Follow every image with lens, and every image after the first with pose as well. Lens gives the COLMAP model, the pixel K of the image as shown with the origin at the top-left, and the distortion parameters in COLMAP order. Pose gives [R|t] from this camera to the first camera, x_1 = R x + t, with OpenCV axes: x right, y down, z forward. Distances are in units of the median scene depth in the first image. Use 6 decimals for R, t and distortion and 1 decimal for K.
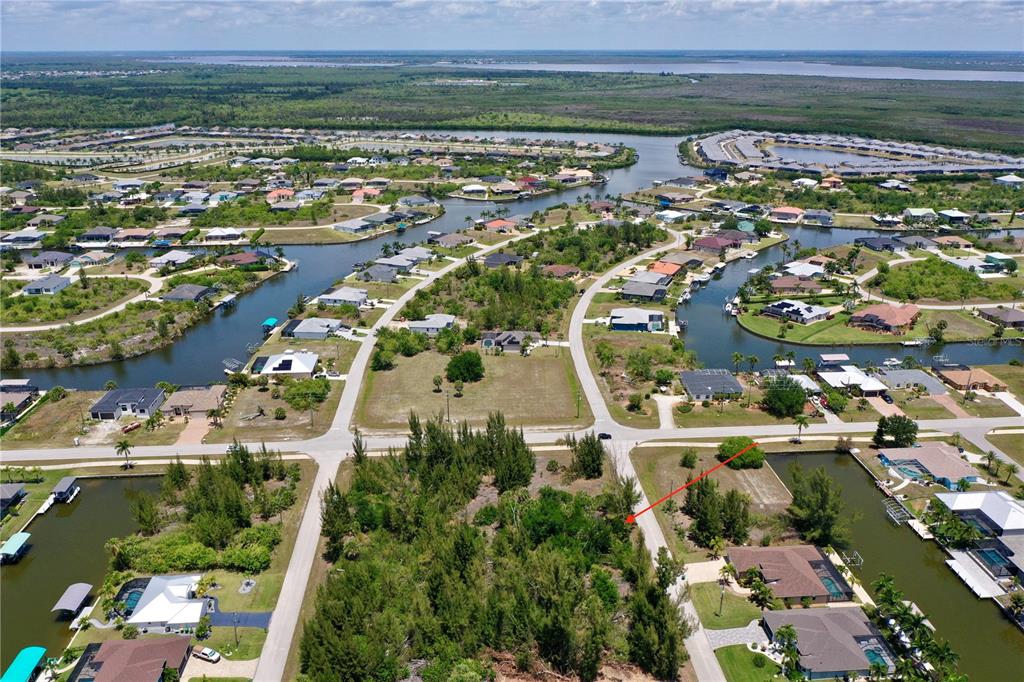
lens RADIAL K [[796.1, 0, 512.0], [0, 796.1, 341.0], [0, 0, 1]] dist [-0.004717, -0.002957]
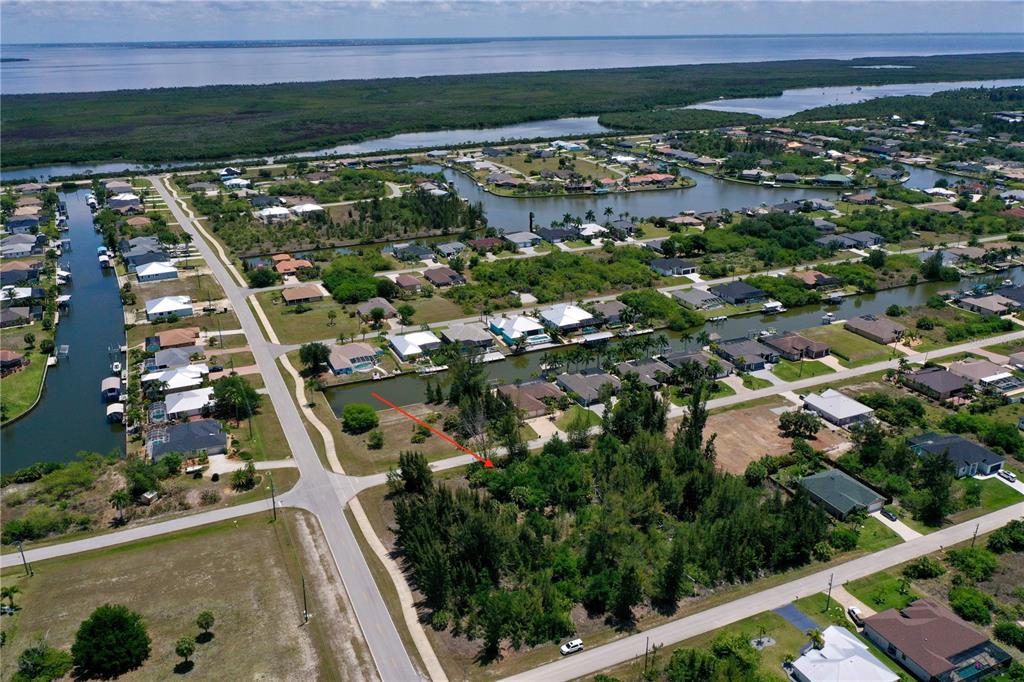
lens RADIAL K [[796.1, 0, 512.0], [0, 796.1, 341.0], [0, 0, 1]] dist [-0.004717, -0.002957]
pose [[-0.340978, -0.328468, 0.880819, -0.641613], [0.334555, 0.833228, 0.440232, -0.322150], [-0.878525, 0.444792, -0.174221, 0.898602]]
